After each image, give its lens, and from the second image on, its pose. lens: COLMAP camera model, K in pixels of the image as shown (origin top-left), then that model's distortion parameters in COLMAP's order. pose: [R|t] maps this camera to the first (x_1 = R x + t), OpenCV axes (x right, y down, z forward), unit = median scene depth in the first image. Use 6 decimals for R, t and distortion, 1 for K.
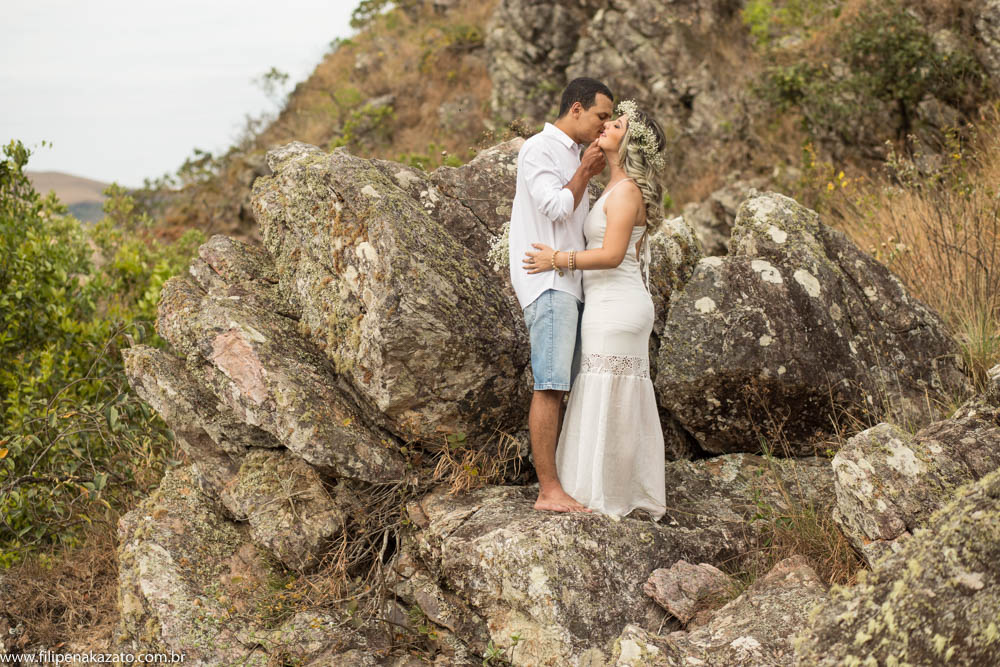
lens RADIAL K [[2416.0, 0, 508.5], [0, 2416.0, 332.7], [0, 0, 1]] dist [-0.217868, 0.000000]
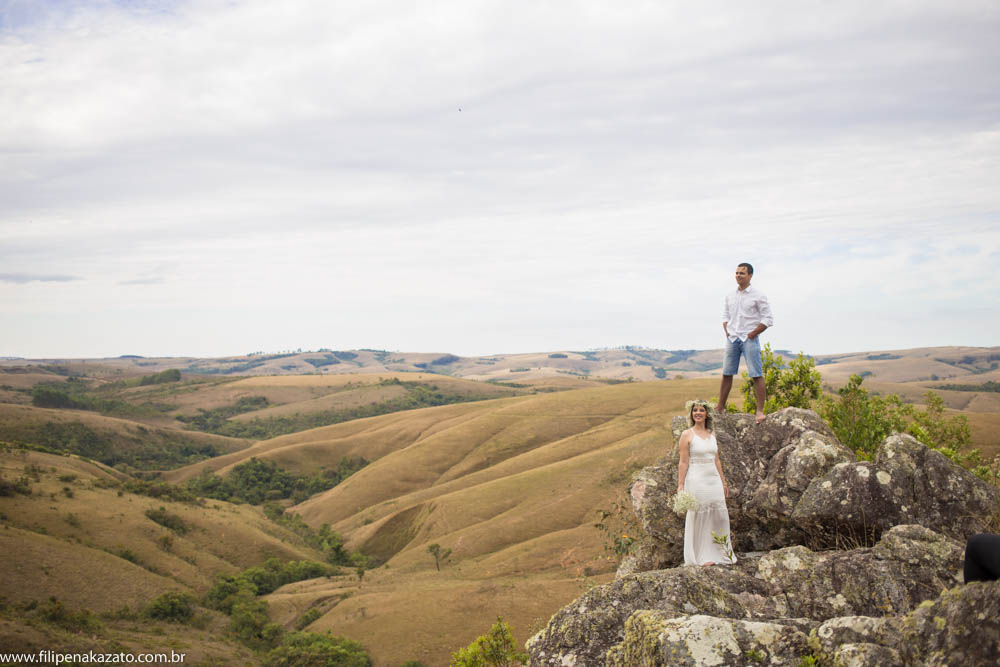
lens RADIAL K [[1097.4, 0, 476.3], [0, 1097.4, 313.1], [0, 0, 1]] dist [-0.054347, 0.000000]
pose [[0.675046, -0.027456, -0.737265, 0.639665], [-0.043548, 0.996082, -0.076967, -0.081387], [0.736489, 0.084062, 0.671206, 0.026211]]
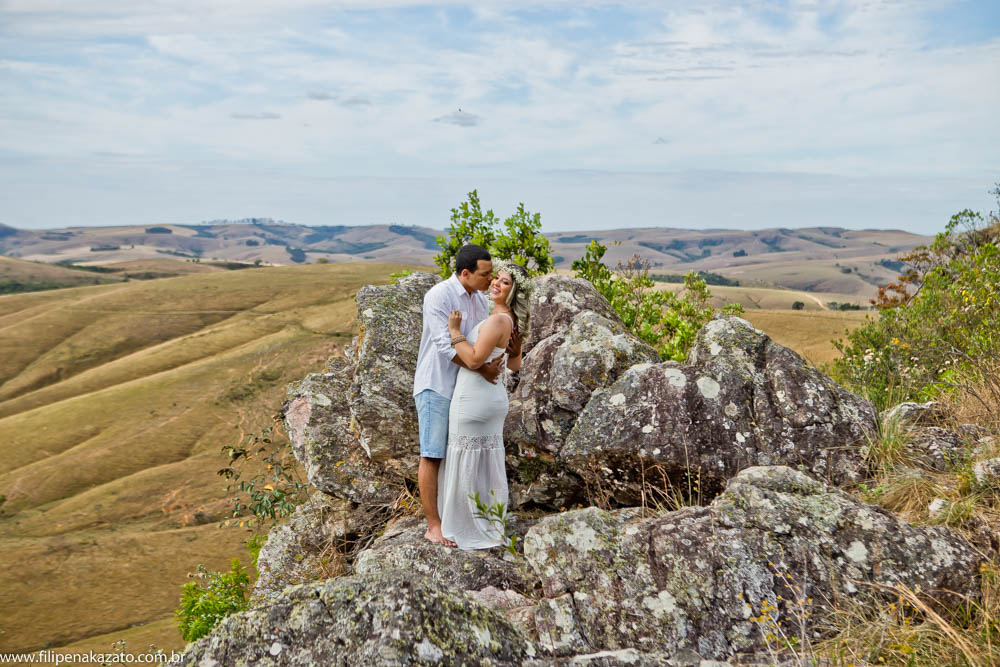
lens RADIAL K [[1446.5, 0, 504.4], [0, 1446.5, 331.2], [0, 0, 1]] dist [0.014574, 0.000000]
pose [[0.866818, 0.048511, -0.496259, 0.442611], [-0.046999, 0.998774, 0.015540, -0.061502], [0.496404, 0.009853, 0.868035, 0.238155]]
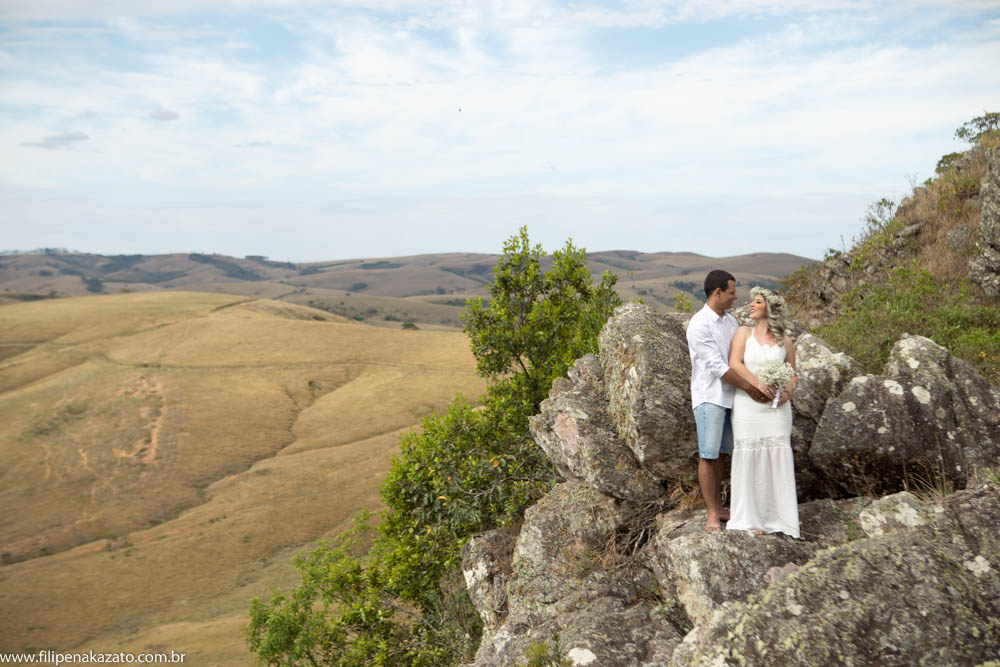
lens RADIAL K [[1446.5, 0, 491.9], [0, 1446.5, 324.2], [0, 0, 1]] dist [0.014574, 0.000000]
pose [[0.925287, 0.021570, -0.378653, 0.233396], [-0.028122, 0.999535, -0.011780, -0.050331], [0.378223, 0.021548, 0.925464, -0.028154]]
